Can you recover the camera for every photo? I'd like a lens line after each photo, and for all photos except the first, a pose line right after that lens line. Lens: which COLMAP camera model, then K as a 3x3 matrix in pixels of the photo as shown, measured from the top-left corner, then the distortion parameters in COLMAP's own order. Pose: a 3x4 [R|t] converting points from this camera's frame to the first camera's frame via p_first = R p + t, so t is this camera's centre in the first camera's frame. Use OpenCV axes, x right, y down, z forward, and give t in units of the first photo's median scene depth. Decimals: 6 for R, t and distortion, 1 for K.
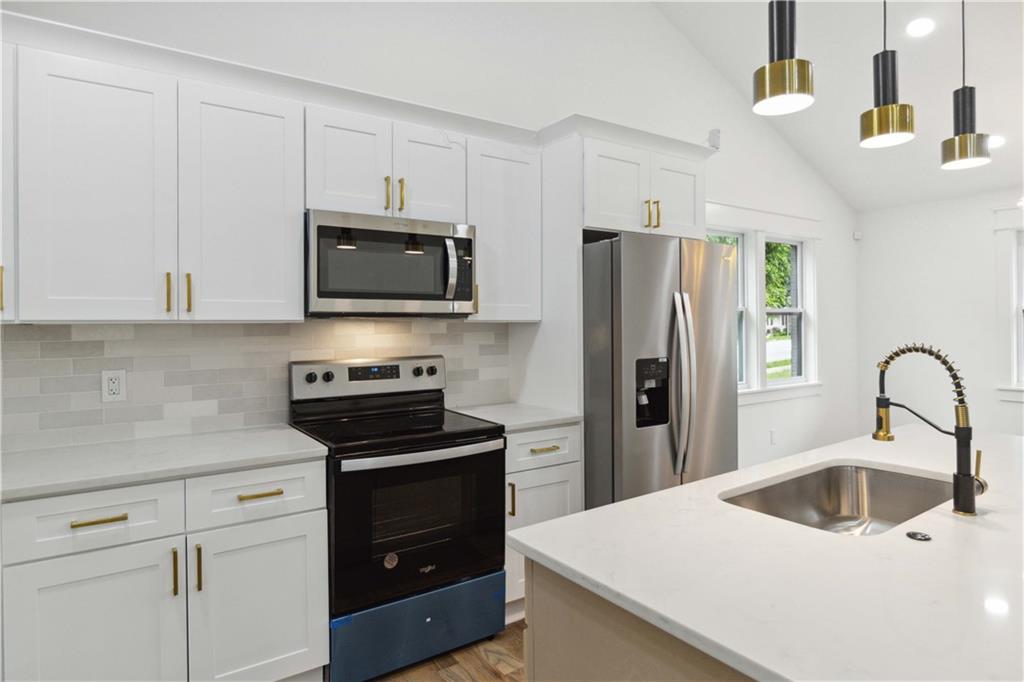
lens RADIAL K [[590.5, 0, 512.1], [0, 590.5, 317.9], [0, 0, 1]] dist [0.000103, -0.002515]
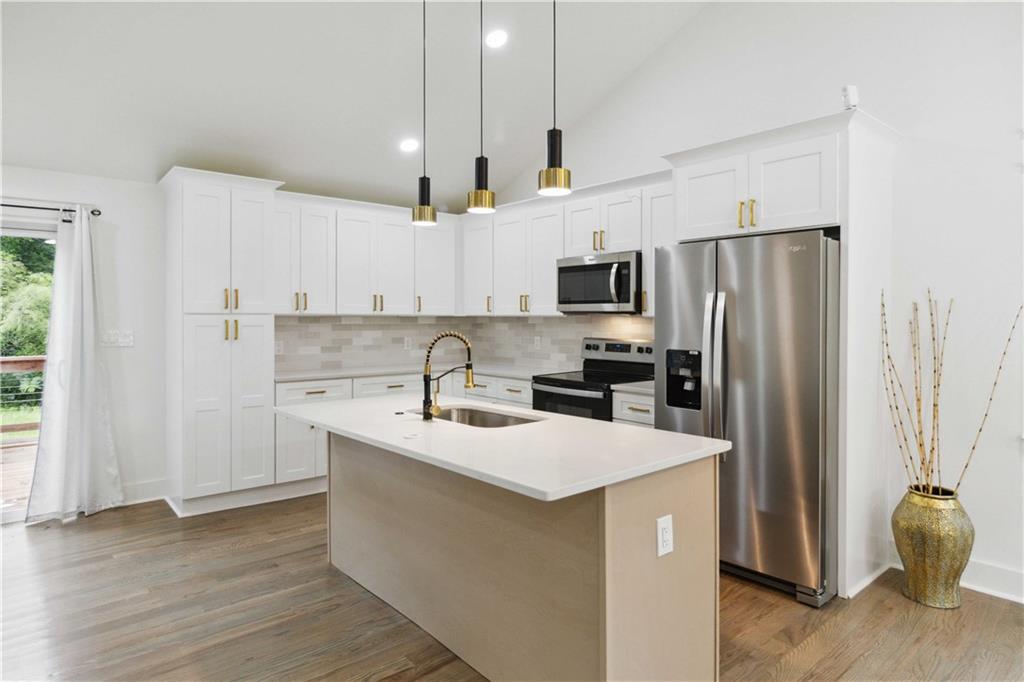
lens RADIAL K [[590.5, 0, 505.3], [0, 590.5, 313.8], [0, 0, 1]] dist [0.000103, -0.002515]
pose [[0.091373, 0.004893, -0.995805, 1.396703], [0.007699, 0.999955, 0.005620, -0.012612], [0.995787, -0.008181, 0.091331, 0.557887]]
